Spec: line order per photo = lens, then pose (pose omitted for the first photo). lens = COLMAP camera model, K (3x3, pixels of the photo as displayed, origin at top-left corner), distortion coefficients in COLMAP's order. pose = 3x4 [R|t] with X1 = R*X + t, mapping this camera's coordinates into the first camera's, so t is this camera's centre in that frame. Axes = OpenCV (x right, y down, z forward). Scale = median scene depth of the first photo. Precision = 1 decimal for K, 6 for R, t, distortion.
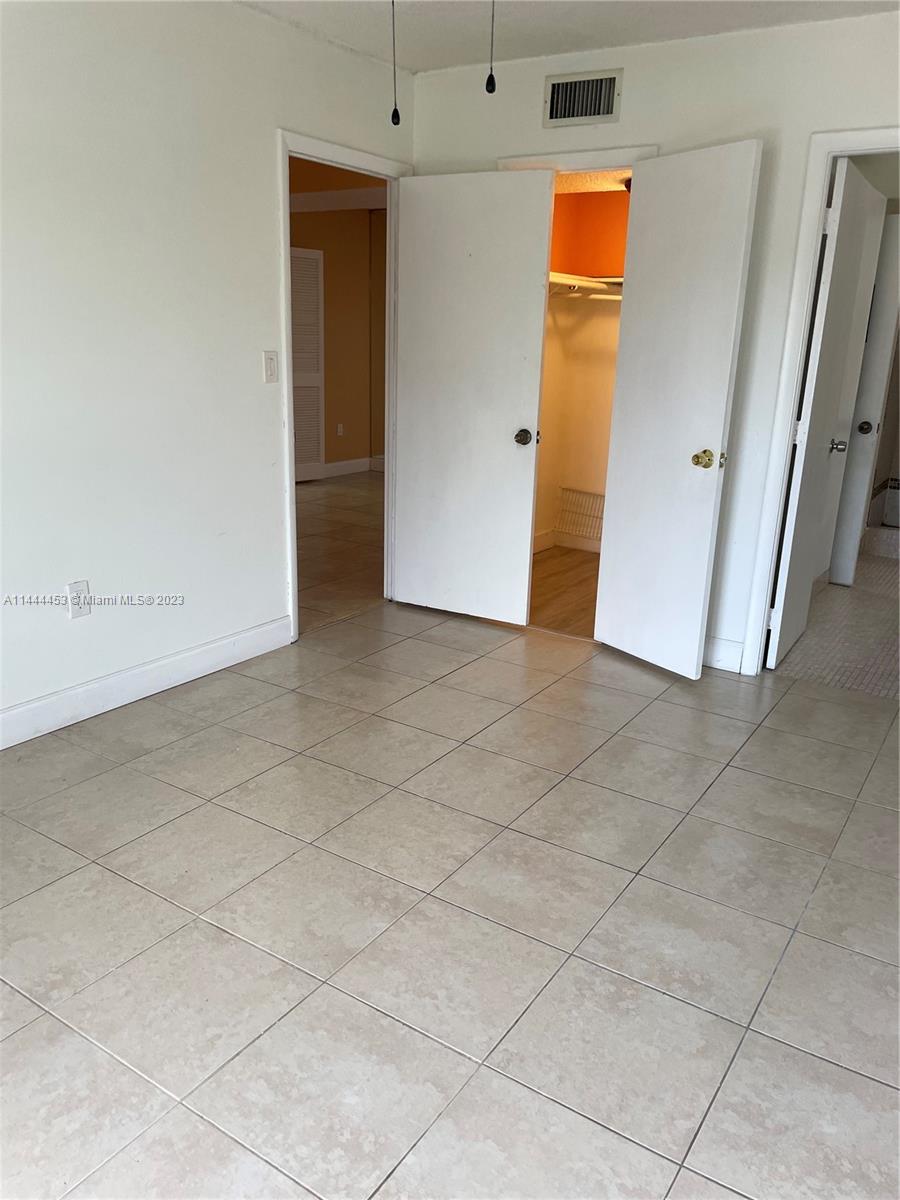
lens RADIAL K [[905.8, 0, 450.7], [0, 905.8, 600.2], [0, 0, 1]] dist [0.075342, -0.110594]
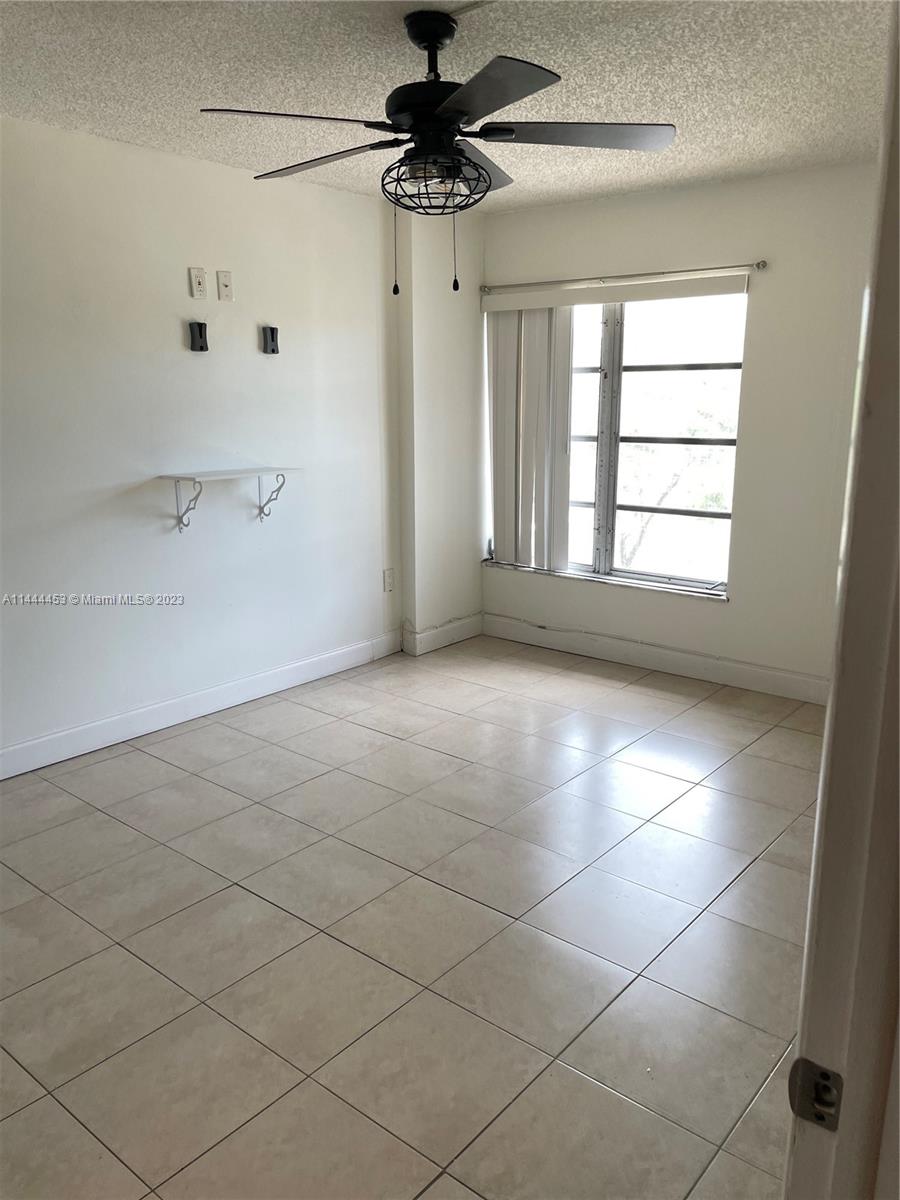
lens RADIAL K [[905.8, 0, 450.3], [0, 905.8, 601.3], [0, 0, 1]] dist [0.075342, -0.110594]
pose [[-0.992295, -0.054173, 0.111429, -0.166259], [0.007732, 0.870519, 0.492074, -0.542440], [-0.123658, 0.489144, -0.863392, 1.650245]]
